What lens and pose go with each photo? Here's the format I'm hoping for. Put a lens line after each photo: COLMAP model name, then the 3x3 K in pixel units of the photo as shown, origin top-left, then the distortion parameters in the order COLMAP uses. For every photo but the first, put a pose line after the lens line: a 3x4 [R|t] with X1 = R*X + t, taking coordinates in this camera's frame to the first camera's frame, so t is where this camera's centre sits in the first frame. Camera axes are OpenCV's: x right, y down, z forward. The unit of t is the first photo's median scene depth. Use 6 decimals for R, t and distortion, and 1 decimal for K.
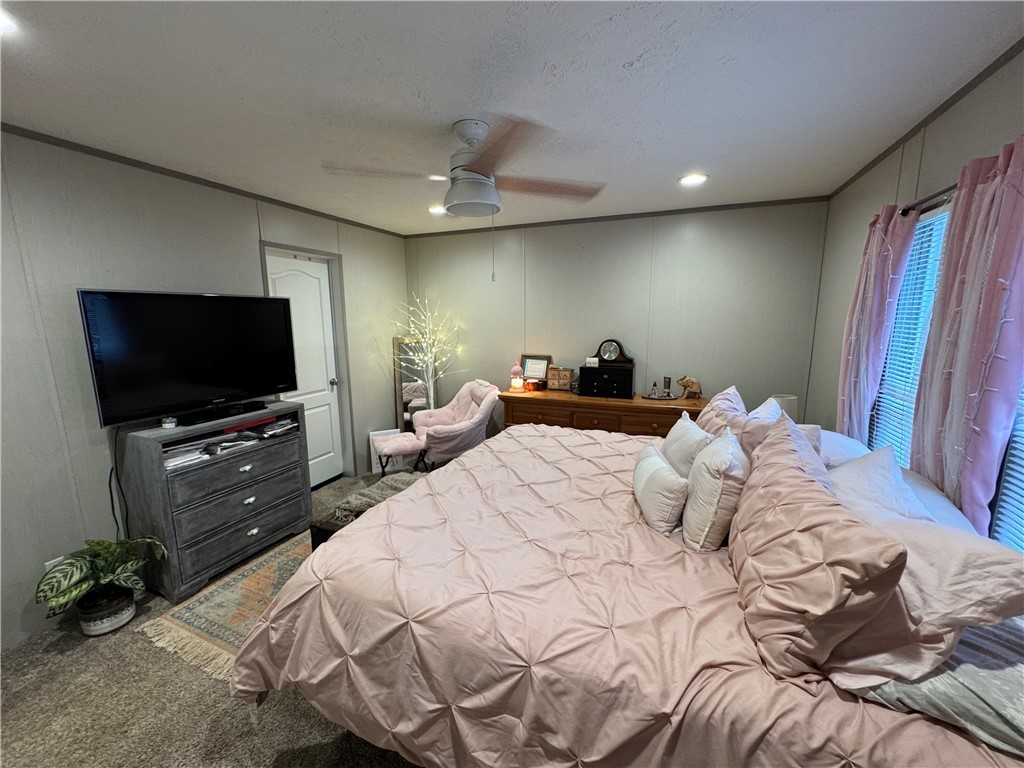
lens RADIAL K [[412.1, 0, 511.8], [0, 412.1, 385.6], [0, 0, 1]] dist [-0.001181, 0.000089]
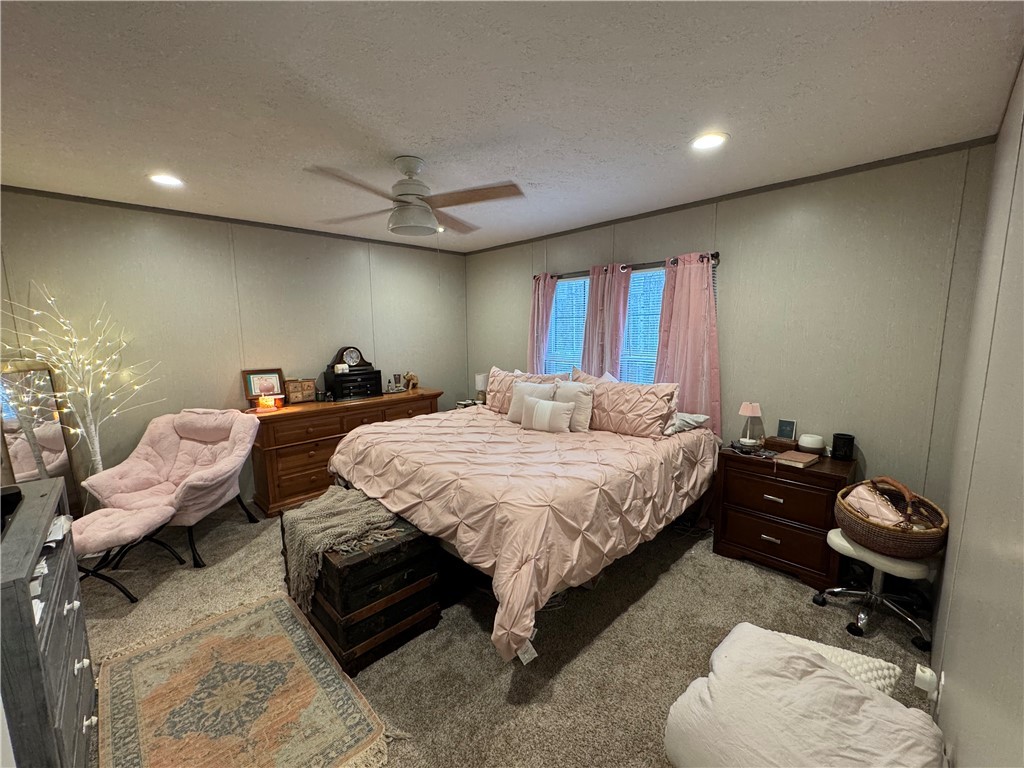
lens RADIAL K [[414.7, 0, 502.5], [0, 414.7, 384.8], [0, 0, 1]] dist [0.000301, 0.000082]
pose [[0.404012, -0.120476, 0.906786, -0.578842], [0.164149, 0.984747, 0.057699, -0.008847], [-0.899905, 0.125537, 0.417625, 0.171457]]
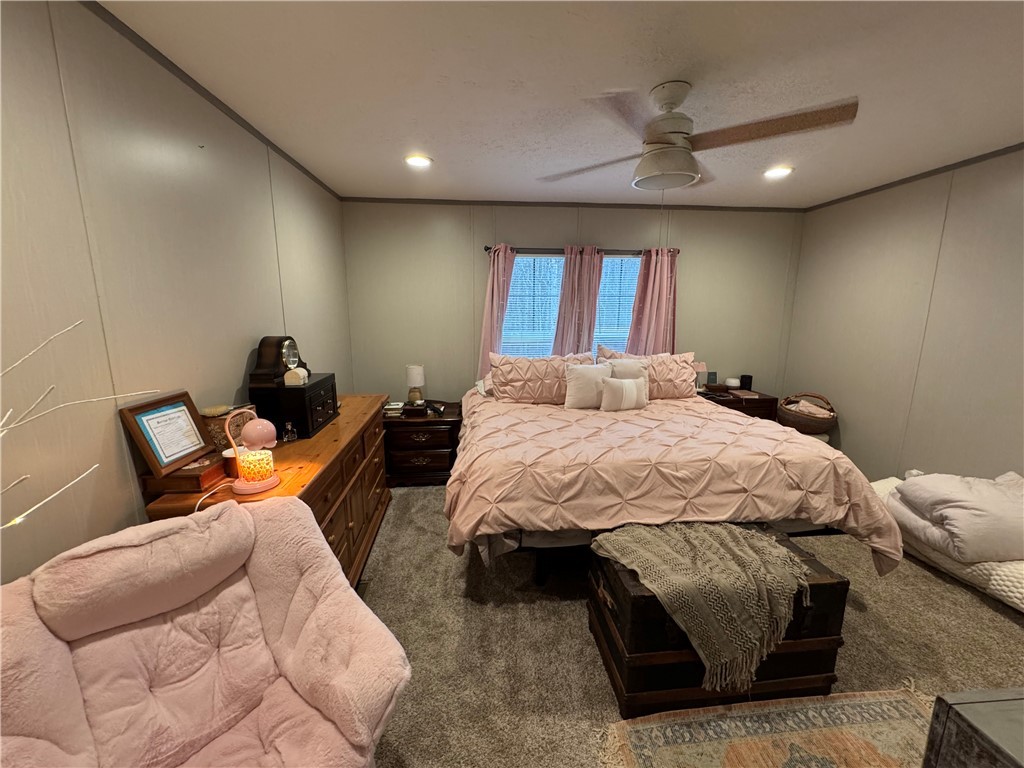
lens RADIAL K [[412.1, 0, 511.8], [0, 412.1, 385.6], [0, 0, 1]] dist [-0.001181, 0.000089]
pose [[-0.468788, -0.157746, 0.869111, -0.429223], [0.151990, 0.954844, 0.255287, -0.138668], [-0.870136, 0.251771, -0.423643, 0.926191]]
